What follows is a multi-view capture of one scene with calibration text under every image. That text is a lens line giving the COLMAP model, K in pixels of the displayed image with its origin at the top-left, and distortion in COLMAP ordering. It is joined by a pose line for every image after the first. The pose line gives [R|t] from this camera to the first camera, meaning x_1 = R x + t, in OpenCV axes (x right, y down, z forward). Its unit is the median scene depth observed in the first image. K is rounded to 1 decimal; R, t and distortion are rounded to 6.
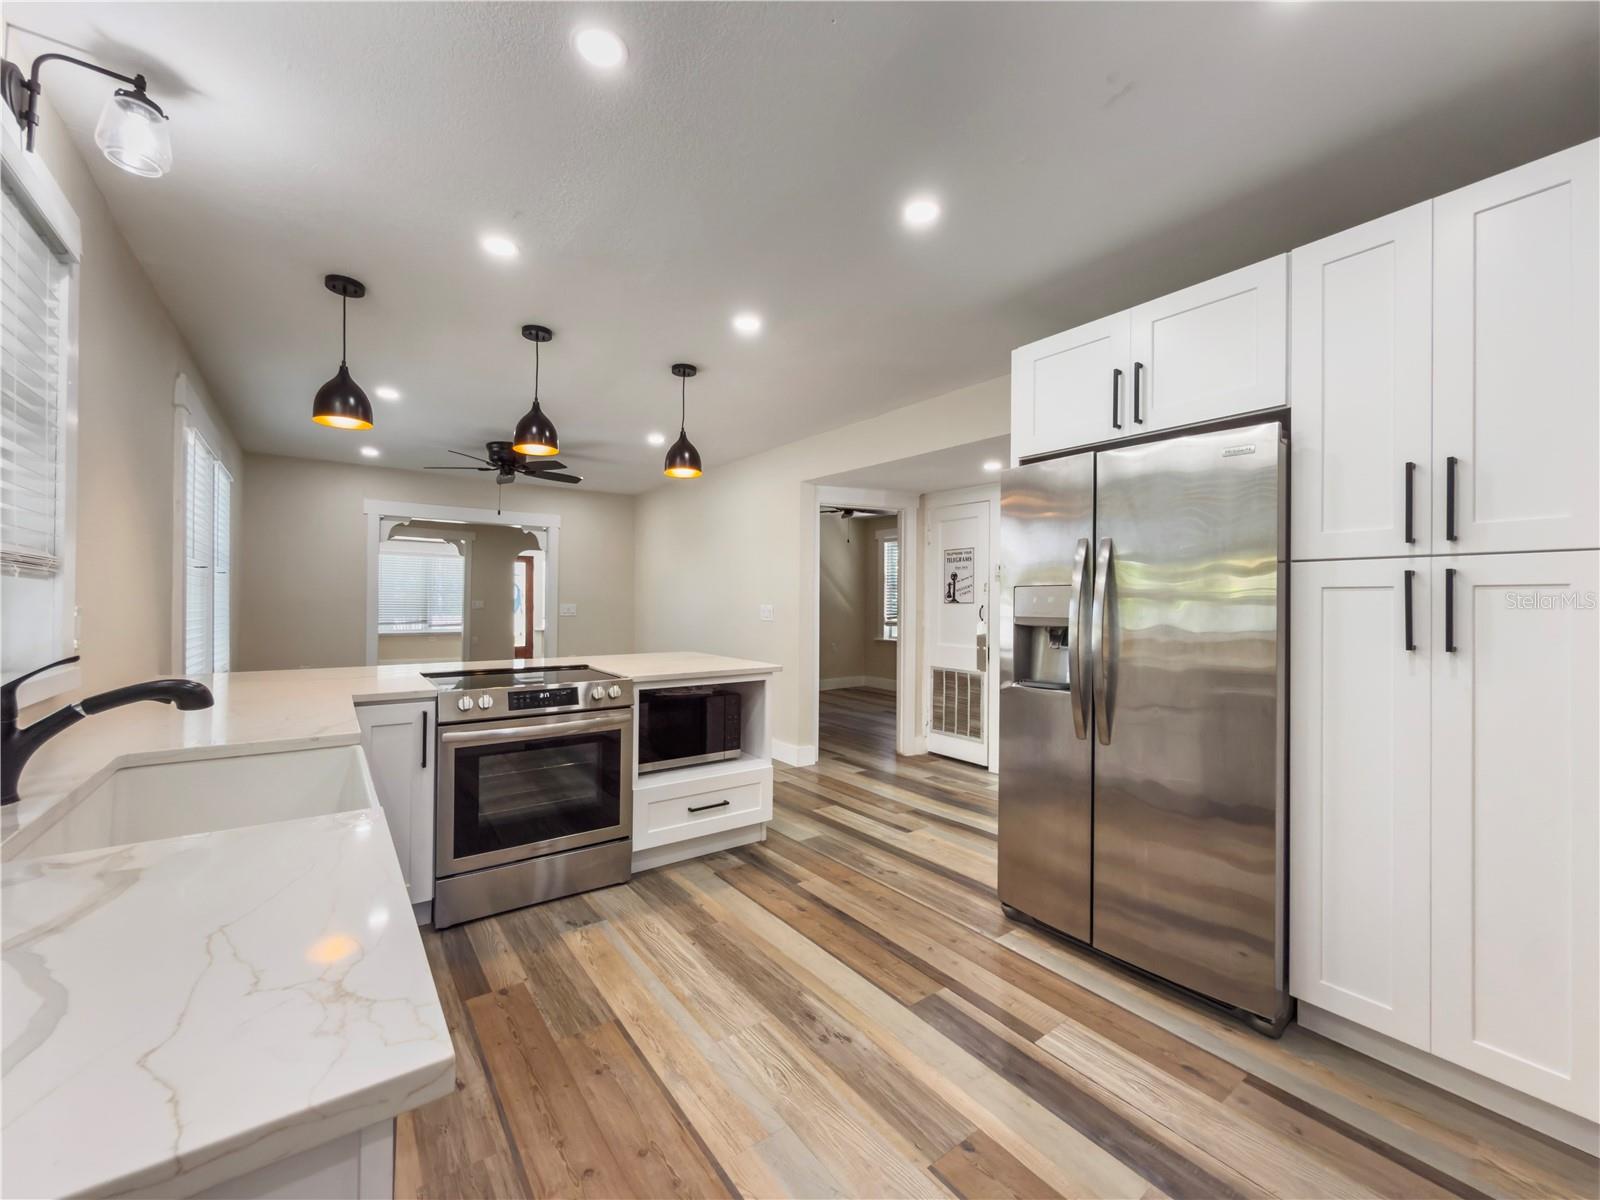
lens RADIAL K [[647.4, 0, 789.3], [0, 647.4, 585.2], [0, 0, 1]] dist [-0.001587, 0.000657]
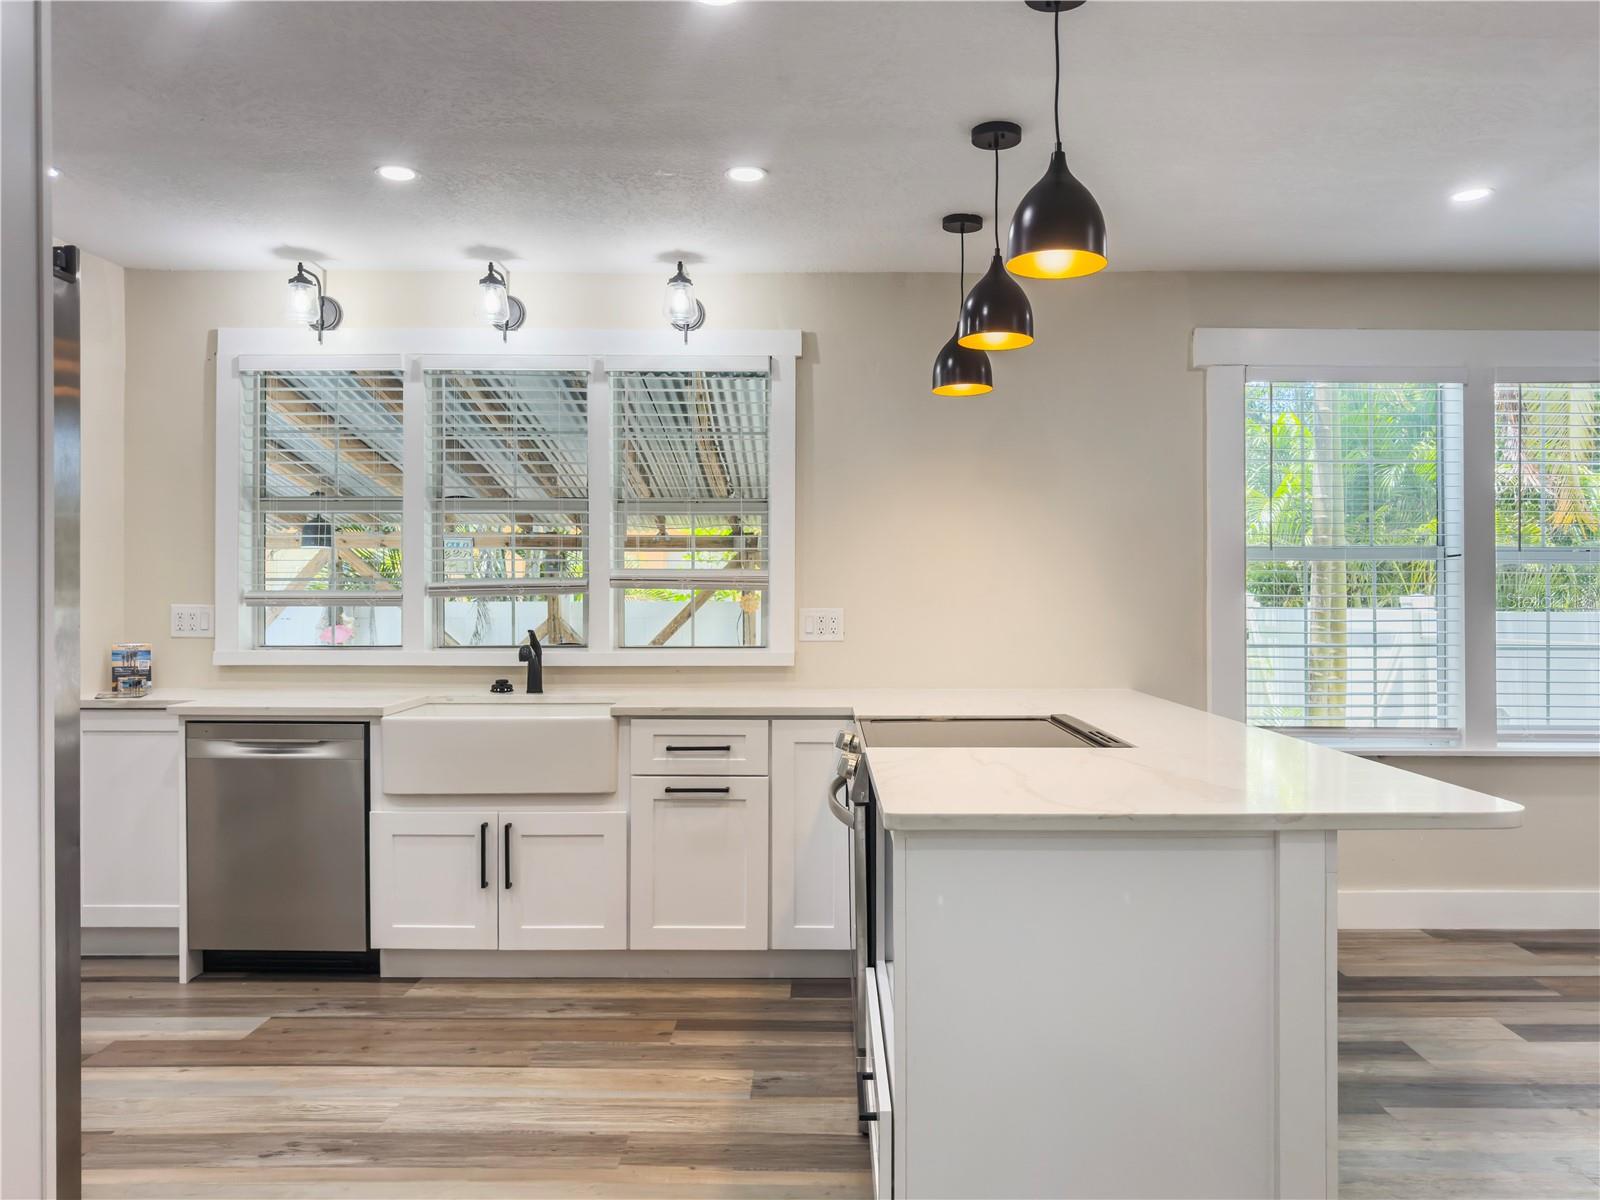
lens RADIAL K [[1139.0, 0, 807.9], [0, 1139.0, 595.3], [0, 0, 1]] dist [0.000084, -0.008476]
pose [[-0.584312, -0.006926, -0.811500, 0.679965], [0.017833, 0.999613, -0.021372, 0.044319], [0.811333, -0.026959, -0.583962, 1.924668]]
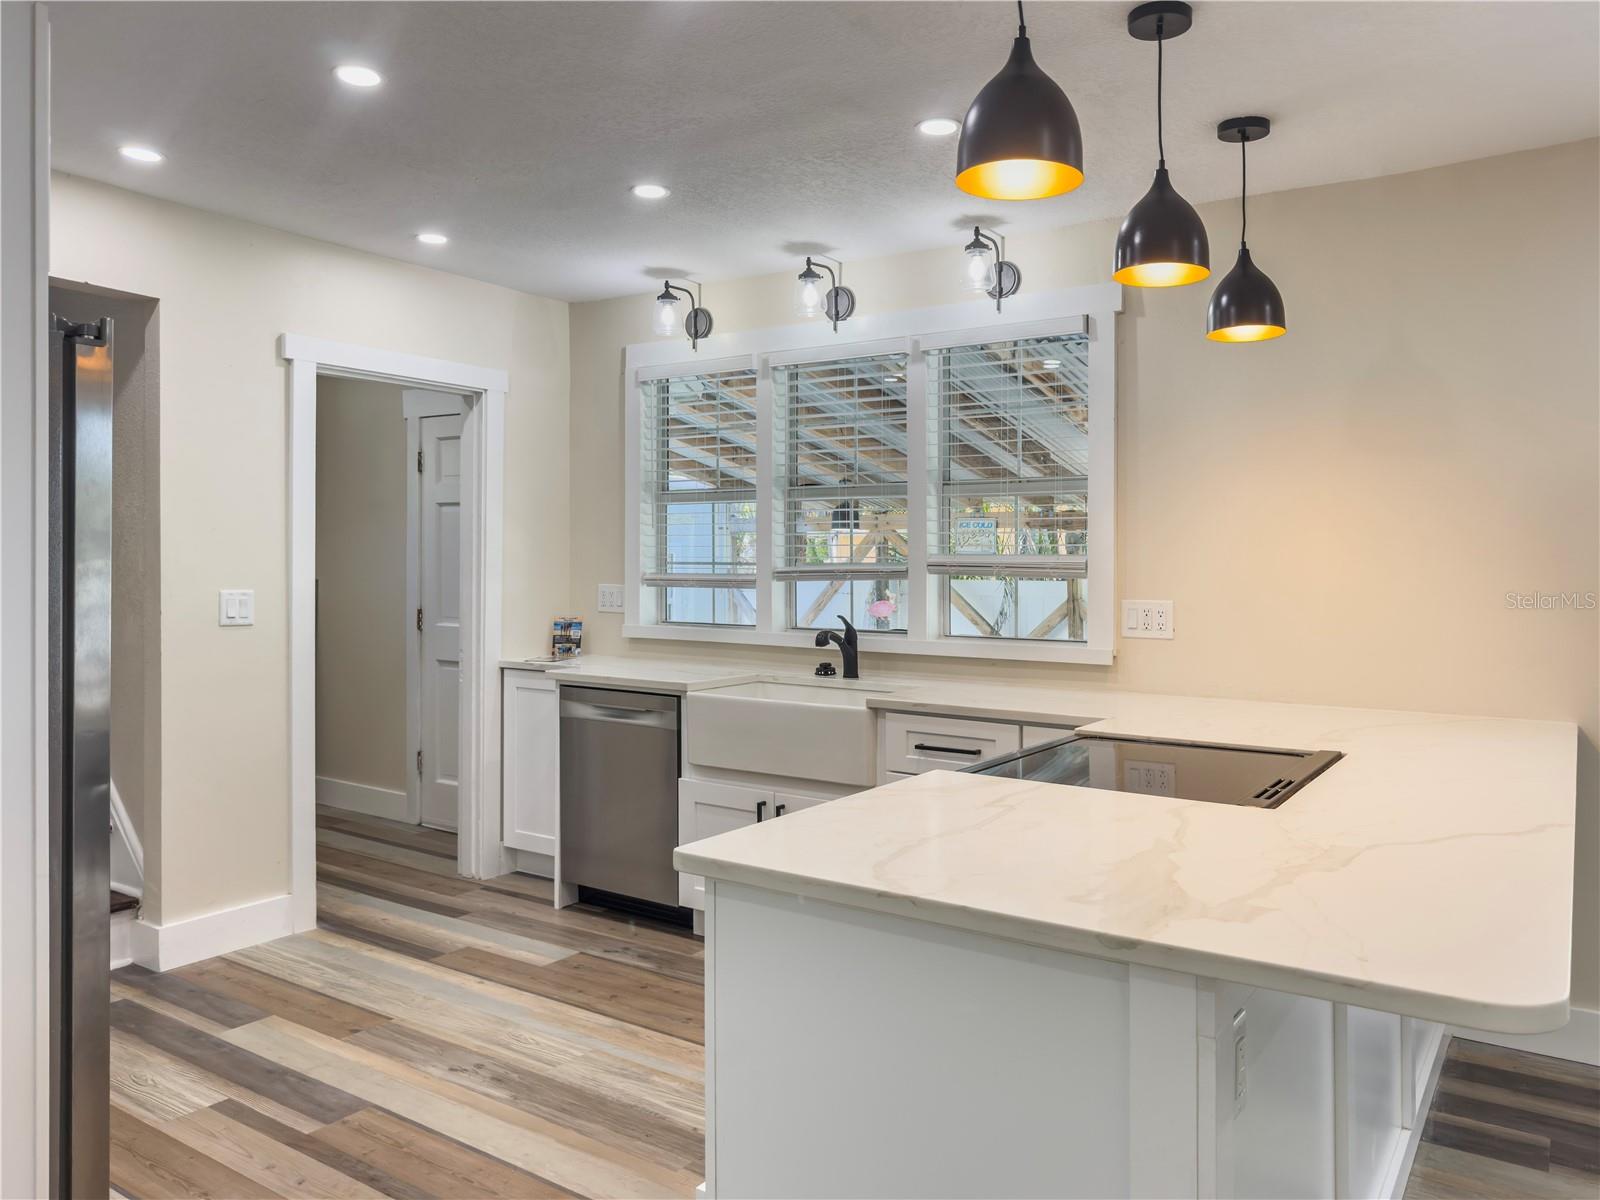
lens RADIAL K [[1139.0, 0, 795.0], [0, 1139.0, 553.1], [0, 0, 1]] dist [0.000084, -0.008476]
pose [[-0.936975, -0.018773, -0.348890, 0.171667], [-0.005131, 0.999187, -0.039985, 0.026601], [0.349357, -0.035675, -0.936310, 2.190101]]
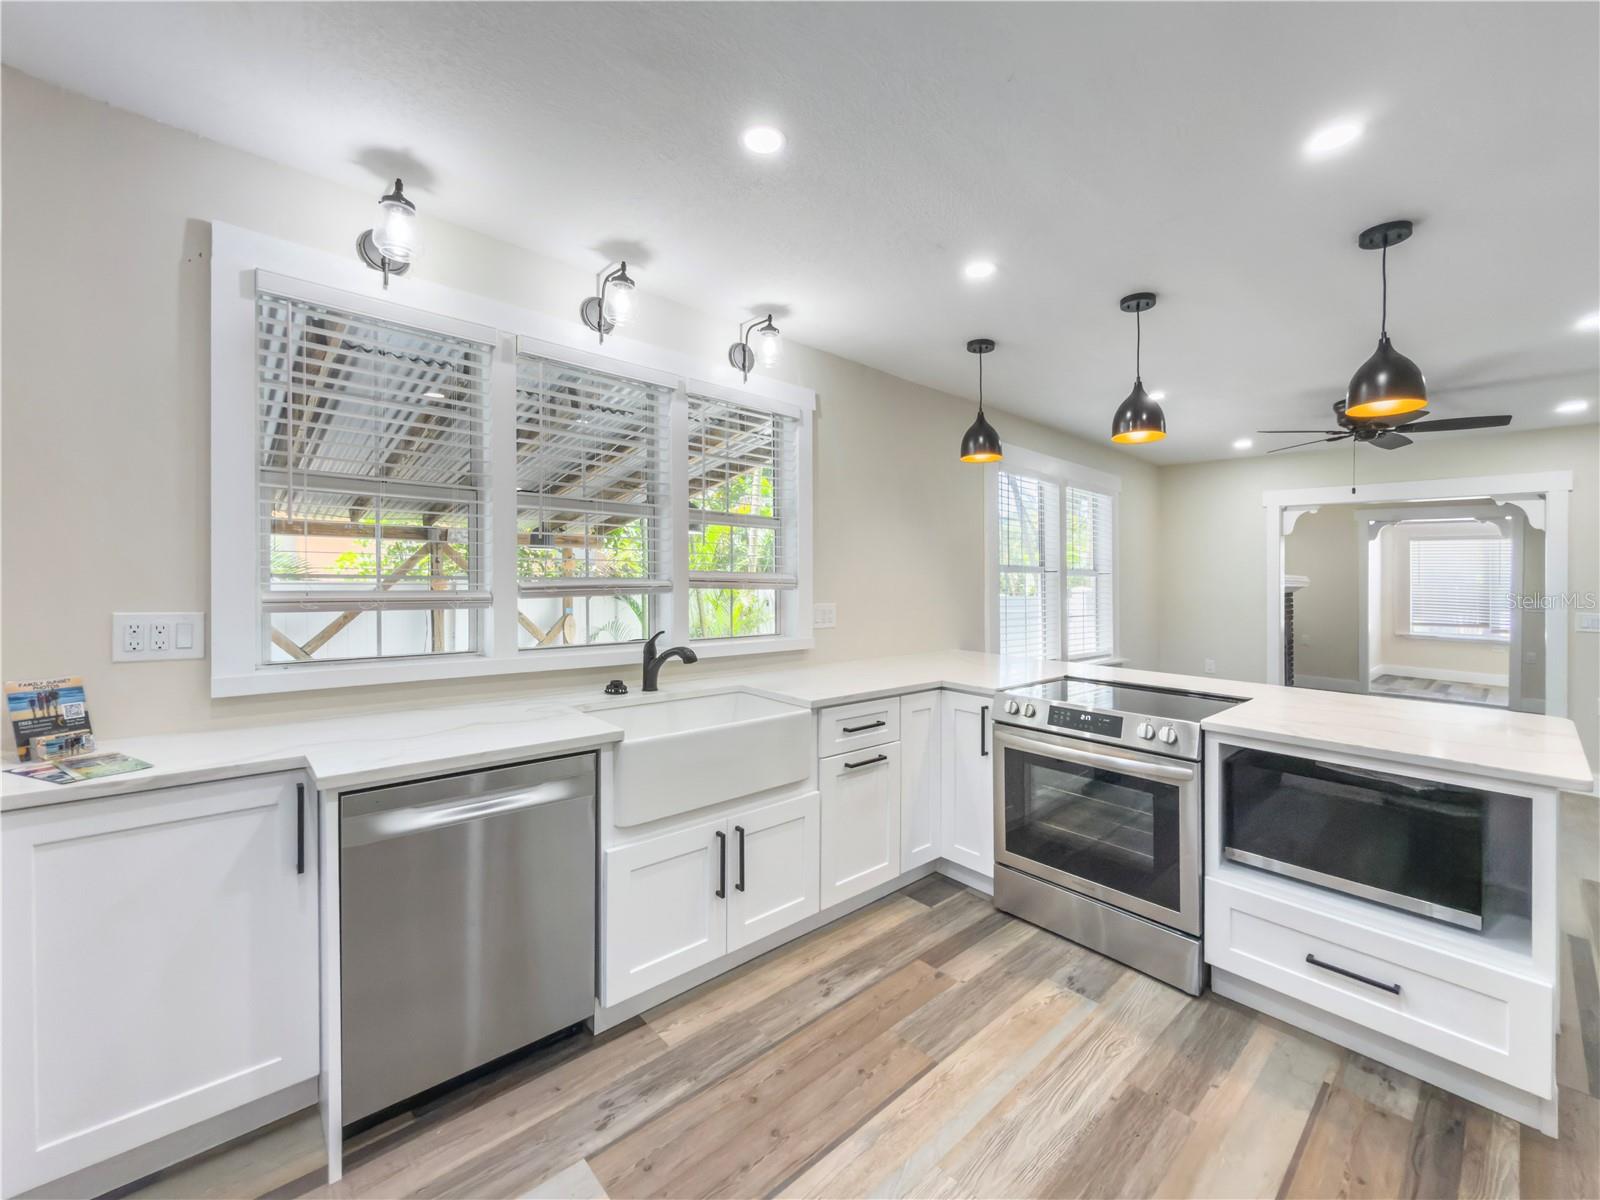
lens RADIAL K [[647.4, 0, 807.3], [0, 647.4, 577.6], [0, 0, 1]] dist [-0.001587, 0.000657]
pose [[0.116493, -0.002443, -0.993188, 0.550513], [0.009621, 0.999953, -0.001331, -0.031457], [0.993145, -0.009400, 0.116511, 0.602188]]
